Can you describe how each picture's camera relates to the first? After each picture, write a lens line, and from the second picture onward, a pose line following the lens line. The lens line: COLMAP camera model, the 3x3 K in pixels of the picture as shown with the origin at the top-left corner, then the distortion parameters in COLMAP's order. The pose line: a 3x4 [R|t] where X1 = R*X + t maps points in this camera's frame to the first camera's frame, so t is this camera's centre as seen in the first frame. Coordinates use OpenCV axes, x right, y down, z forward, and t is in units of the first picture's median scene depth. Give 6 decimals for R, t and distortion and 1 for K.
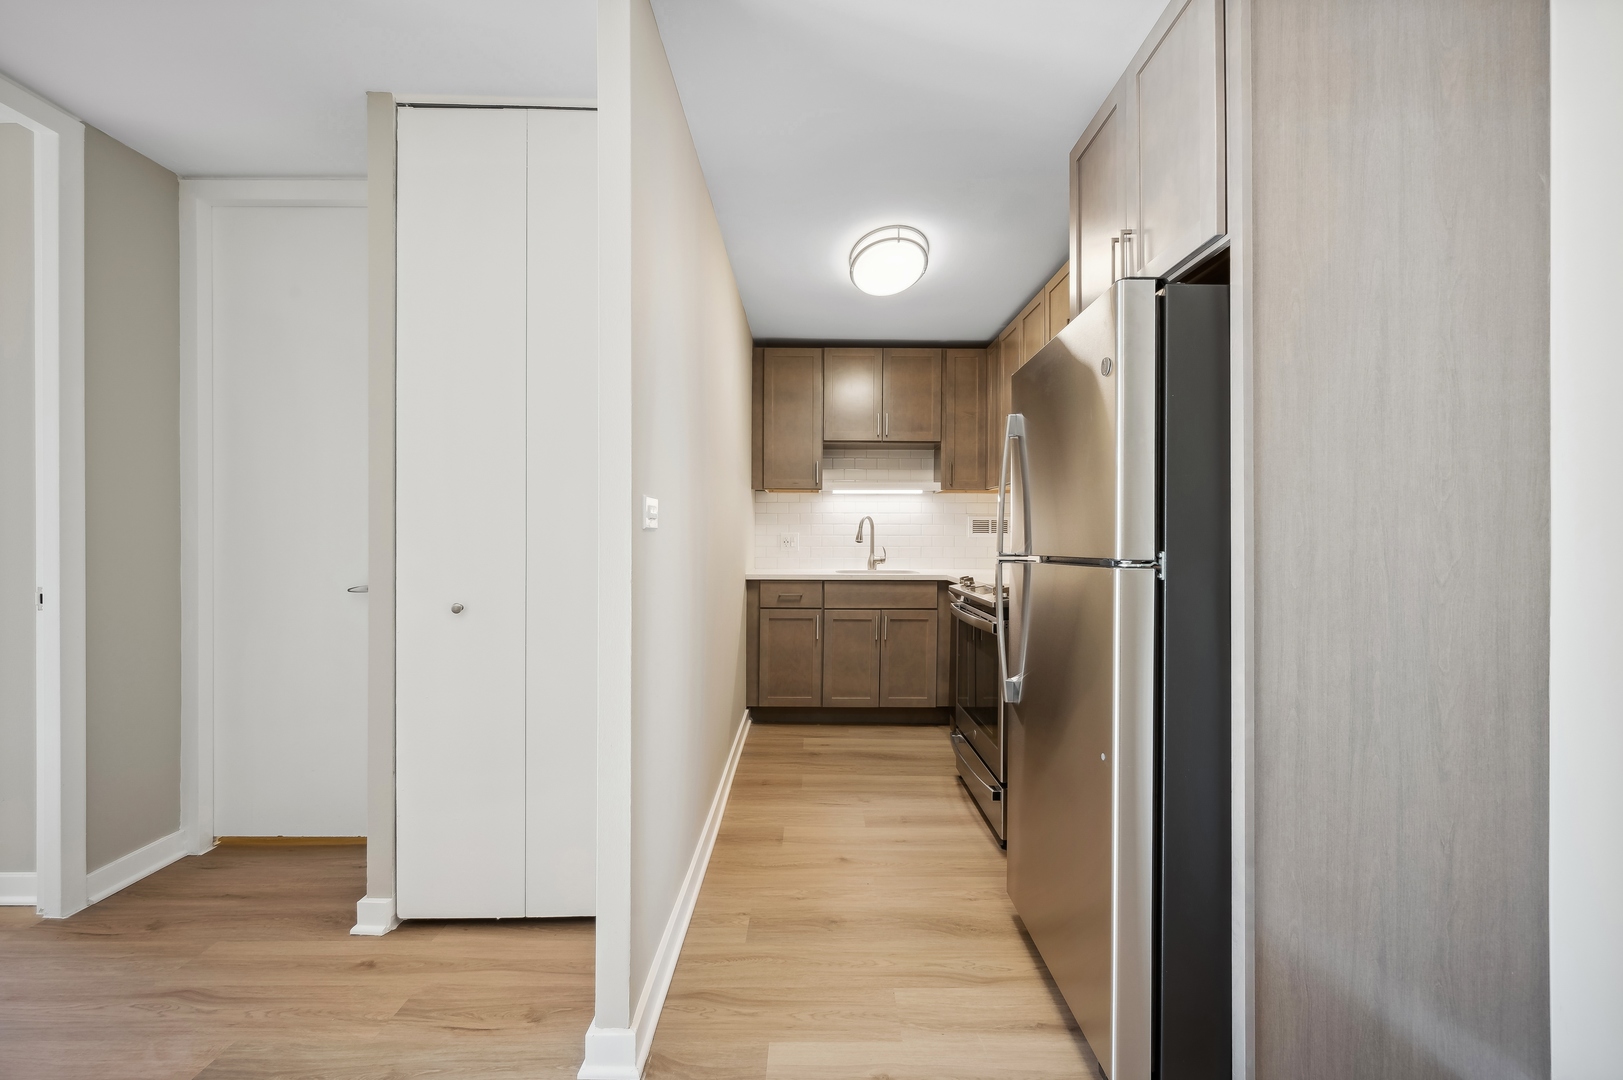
lens RADIAL K [[658.7, 0, 813.2], [0, 658.7, 542.9], [0, 0, 1]] dist [0.001062, 0.000050]
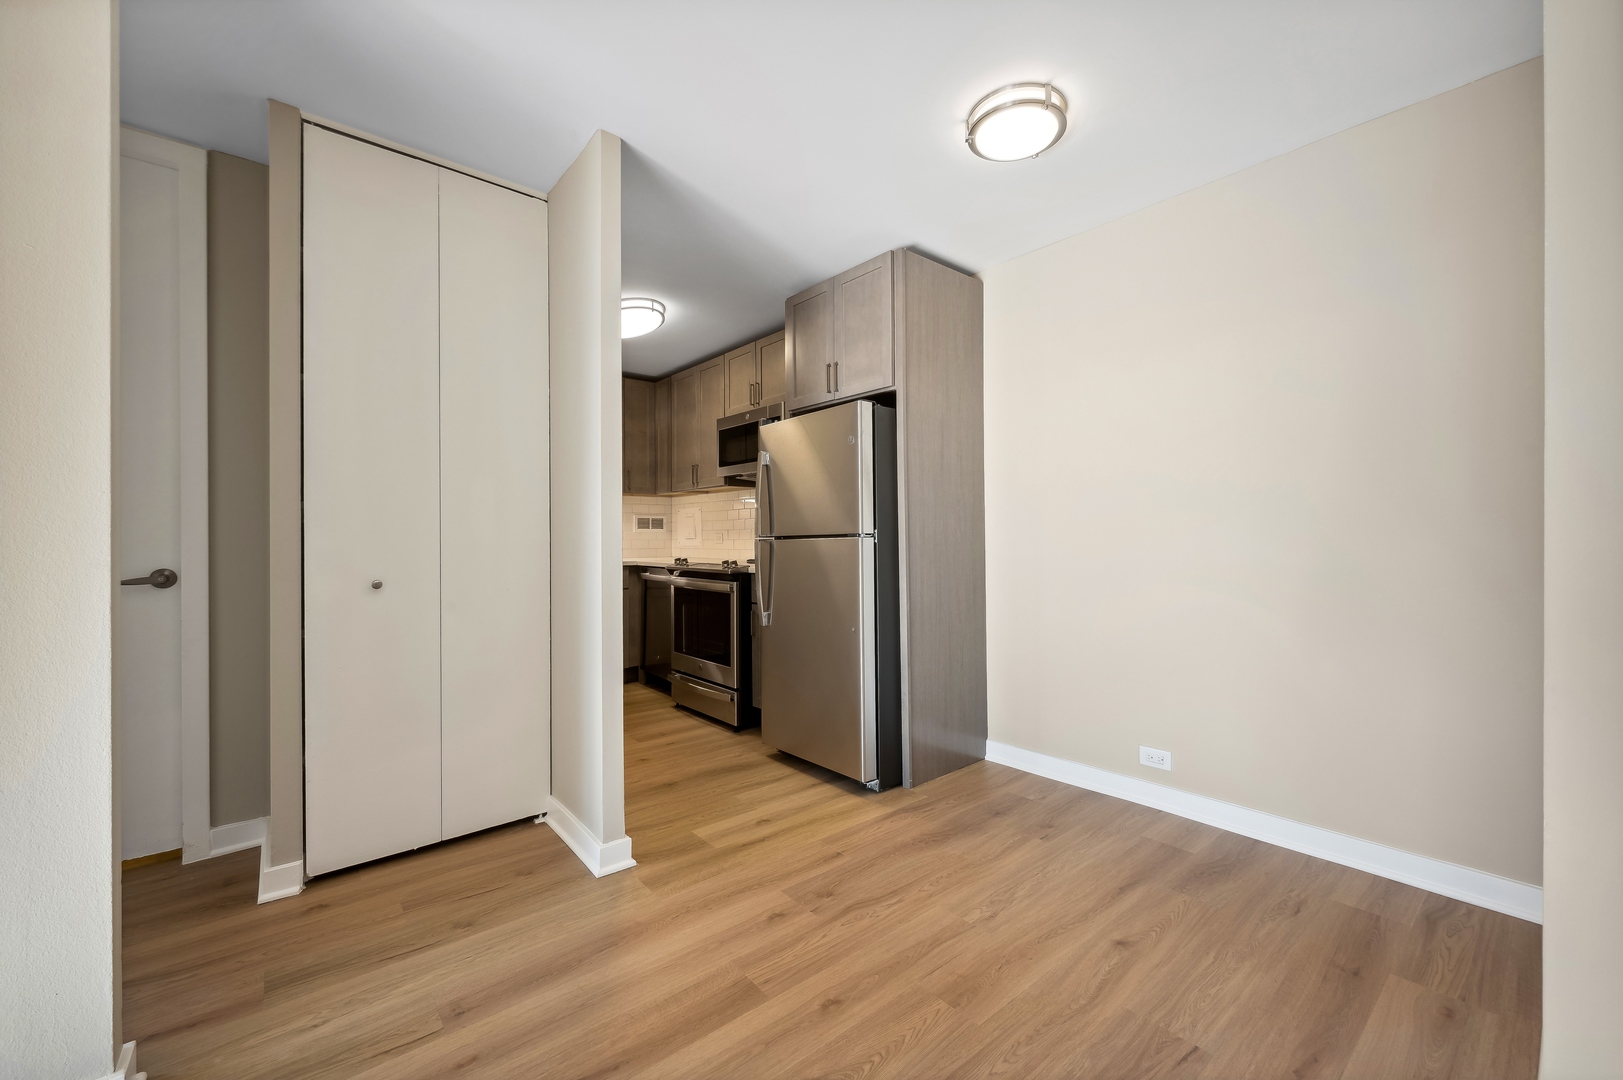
lens RADIAL K [[648.3, 0, 809.9], [0, 648.3, 544.5], [0, 0, 1]] dist [-0.001622, -0.000188]
pose [[0.772397, -0.012003, 0.635027, -0.323450], [0.012822, 0.999912, 0.003304, 0.017461], [-0.635011, 0.005591, 0.772483, -0.163885]]
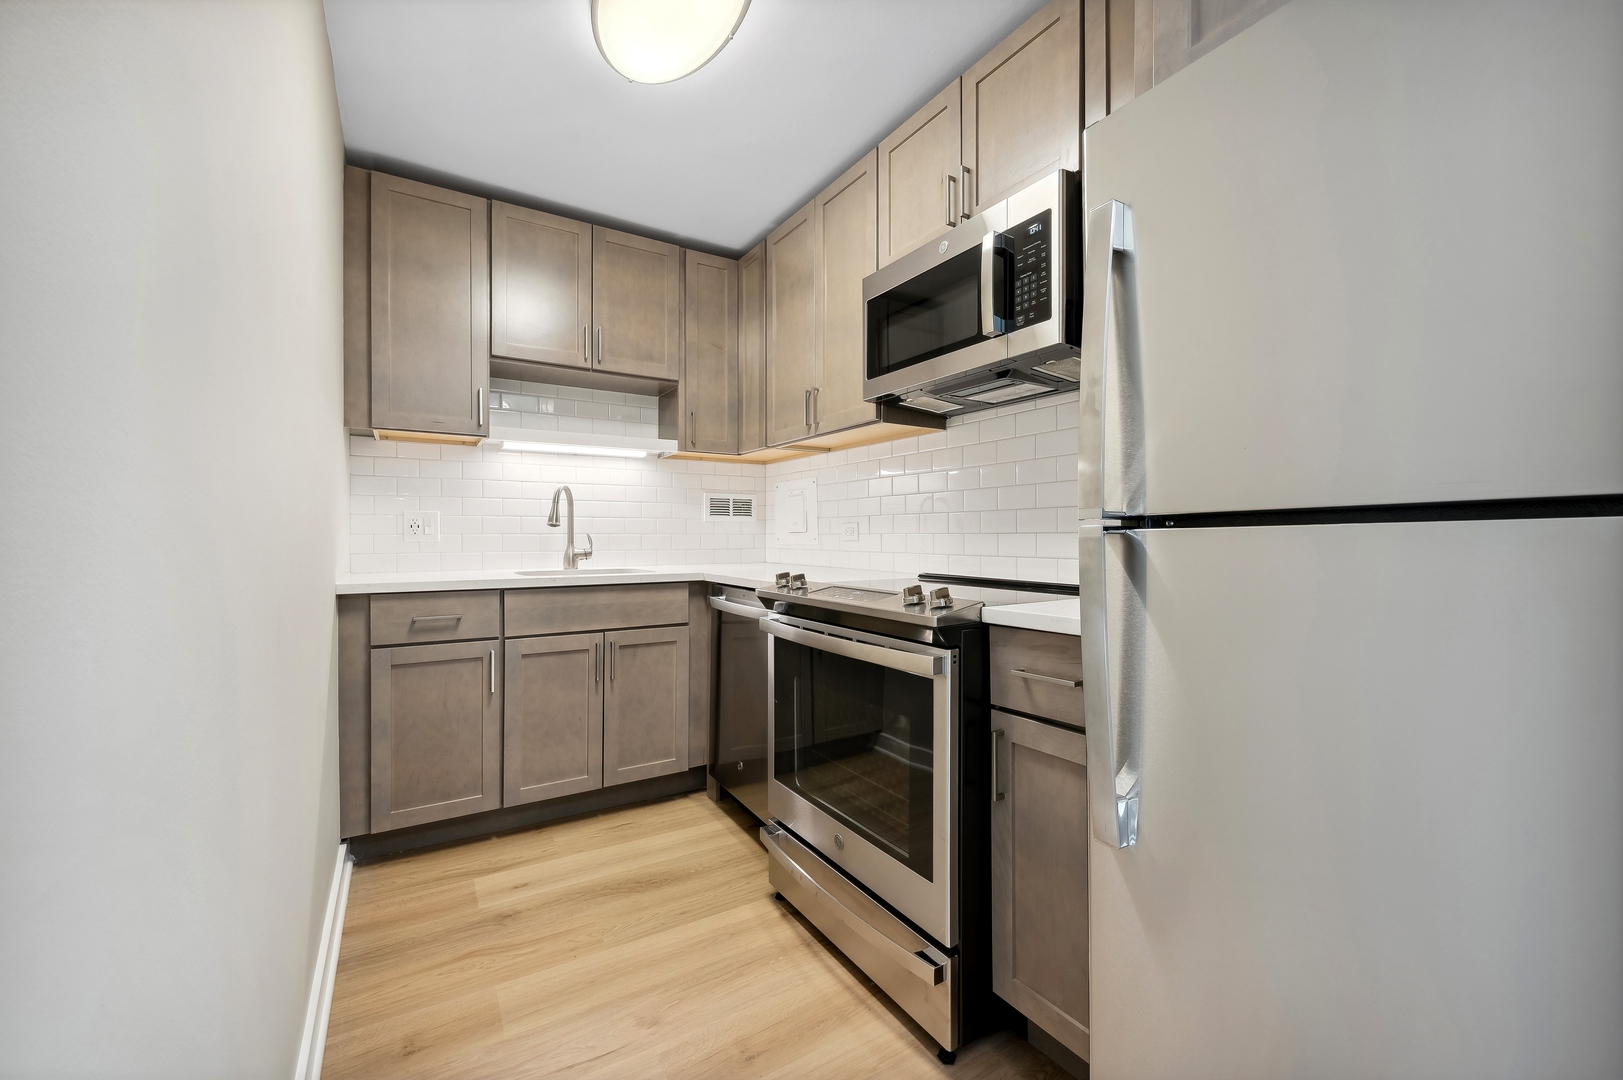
lens RADIAL K [[648.3, 0, 809.9], [0, 648.3, 544.5], [0, 0, 1]] dist [-0.001622, -0.000188]
pose [[0.849866, -0.011102, 0.526882, -0.053788], [0.009867, 0.999938, 0.005155, 0.017294], [-0.526907, 0.000818, 0.849923, 0.372353]]
